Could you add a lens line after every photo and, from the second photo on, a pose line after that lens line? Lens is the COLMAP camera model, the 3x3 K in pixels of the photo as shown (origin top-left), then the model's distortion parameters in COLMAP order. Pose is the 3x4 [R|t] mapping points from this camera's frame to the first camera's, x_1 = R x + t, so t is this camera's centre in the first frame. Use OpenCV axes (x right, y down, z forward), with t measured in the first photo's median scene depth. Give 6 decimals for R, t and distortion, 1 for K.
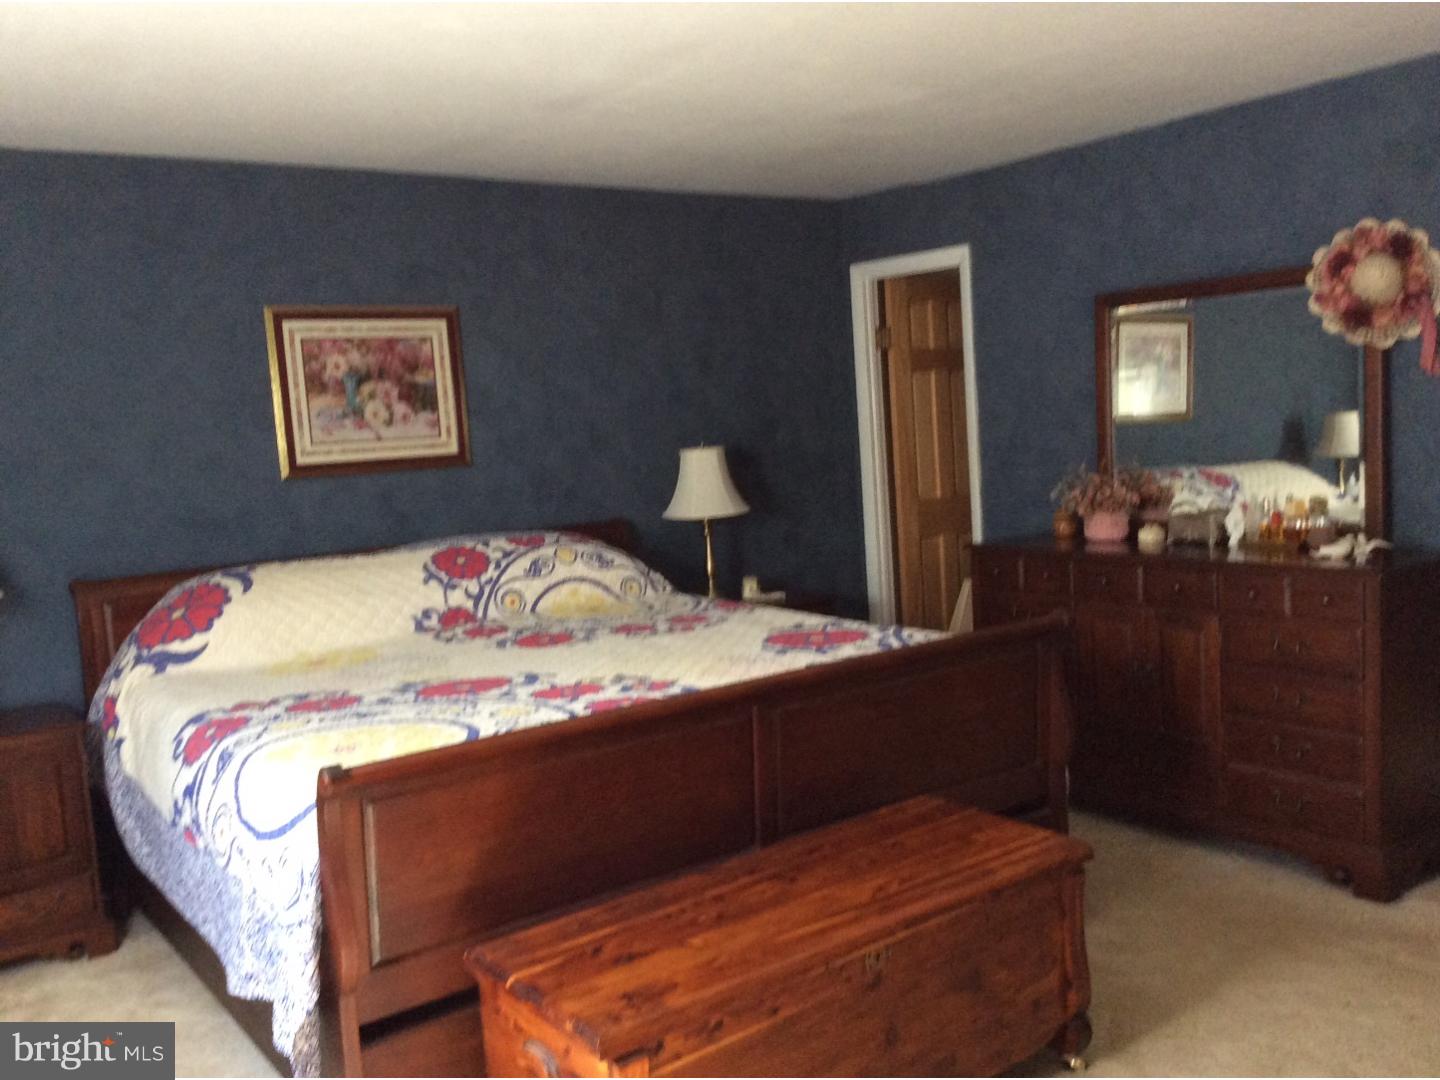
lens RADIAL K [[1340.9, 0, 720.0], [0, 1340.9, 540.0], [0, 0, 1]] dist [-0.004538, -0.001656]
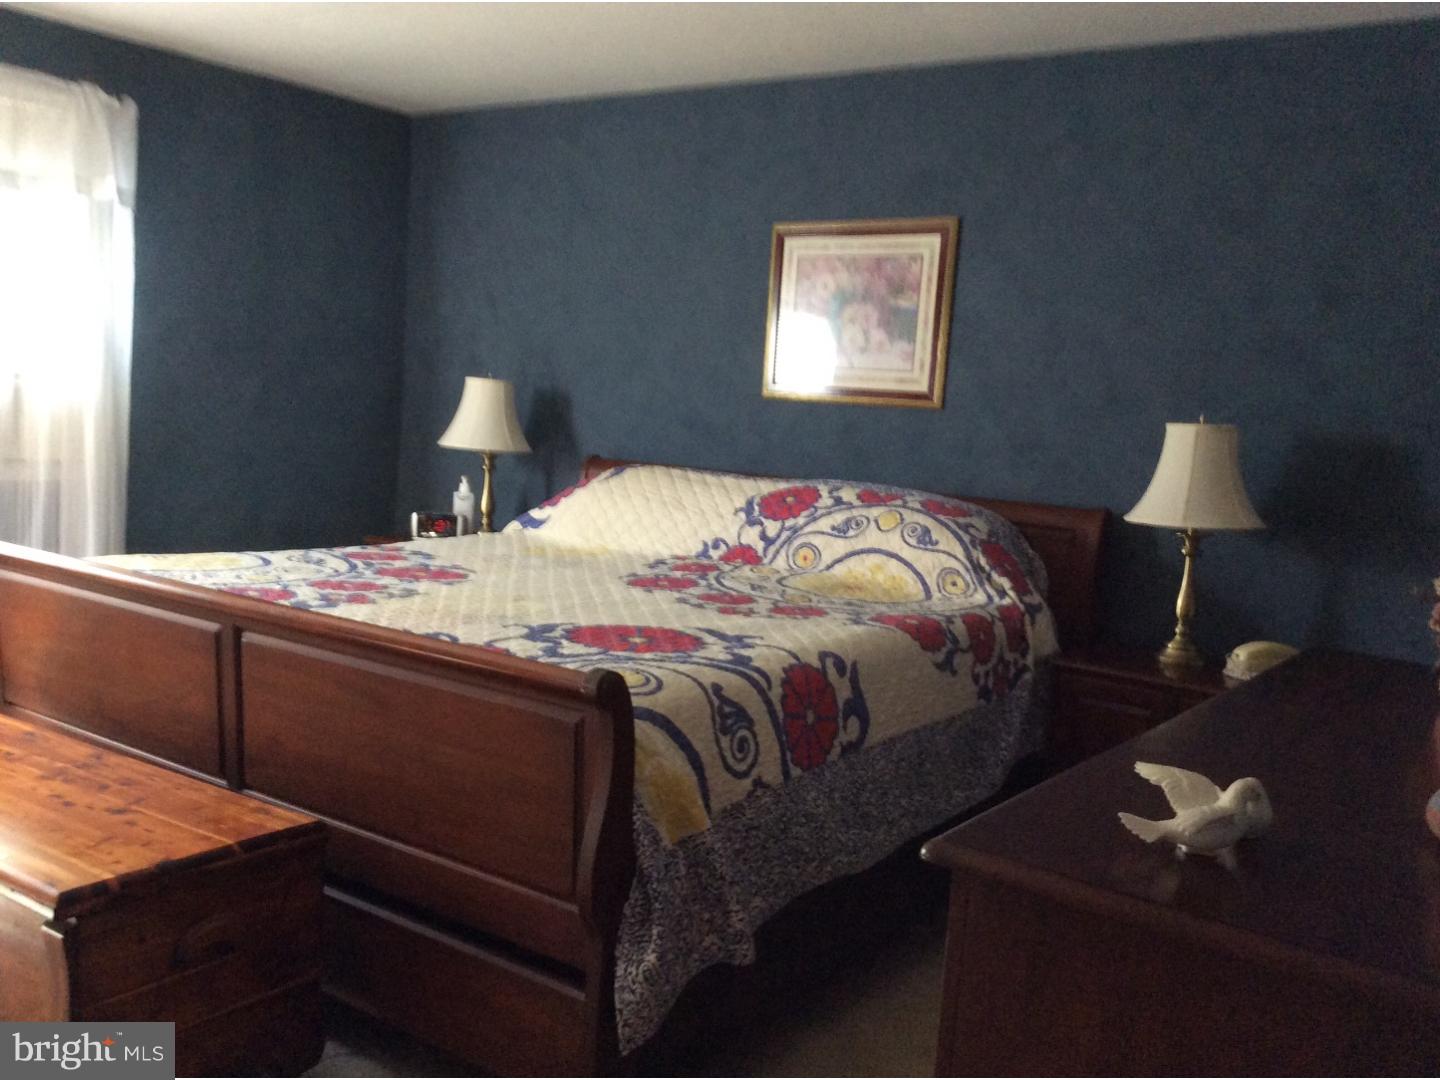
lens RADIAL K [[1340.9, 0, 720.0], [0, 1340.9, 540.0], [0, 0, 1]] dist [-0.004538, -0.001656]
pose [[0.263195, 0.196512, -0.944517, 0.633876], [-0.150419, 0.975420, 0.161026, -0.094012], [0.952944, 0.099692, 0.286285, 0.663288]]
